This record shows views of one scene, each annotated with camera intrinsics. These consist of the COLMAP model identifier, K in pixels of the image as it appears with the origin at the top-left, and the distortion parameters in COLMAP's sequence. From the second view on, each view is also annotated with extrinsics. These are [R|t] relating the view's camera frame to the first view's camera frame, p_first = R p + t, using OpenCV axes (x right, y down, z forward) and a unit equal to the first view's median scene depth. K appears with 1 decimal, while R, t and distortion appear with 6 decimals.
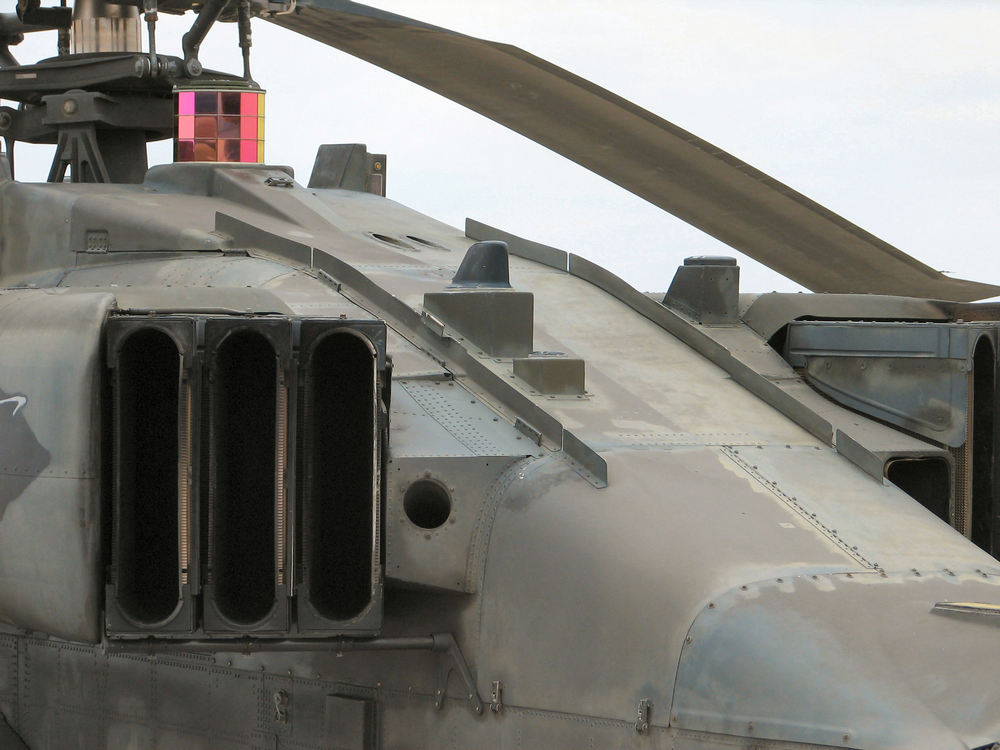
lens RADIAL K [[4722.8, 0, 500.4], [0, 4722.8, 375.2], [0, 0, 1]] dist [0.018720, 0.000000]
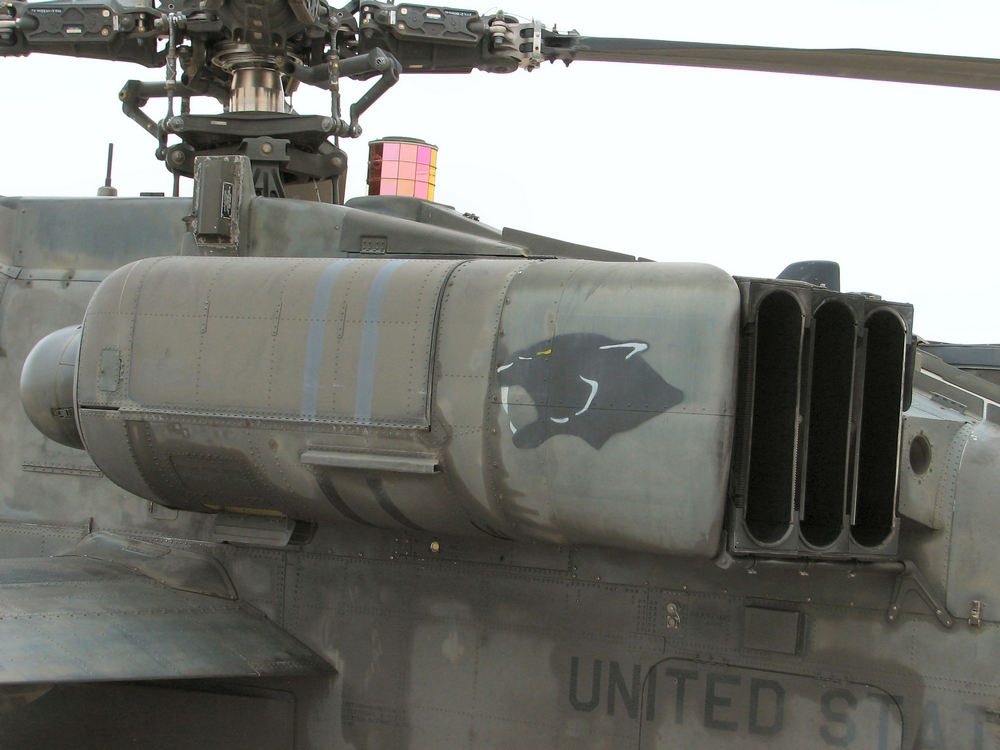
lens RADIAL K [[2185.0, 0, 500.0], [0, 2185.0, 373.0], [0, 0, 1]] dist [0.080689, 0.000000]
pose [[0.893872, 0.072186, 0.442473, -0.368458], [-0.054276, 0.997117, -0.053024, 0.042071], [-0.445025, 0.023381, 0.895213, 0.533168]]
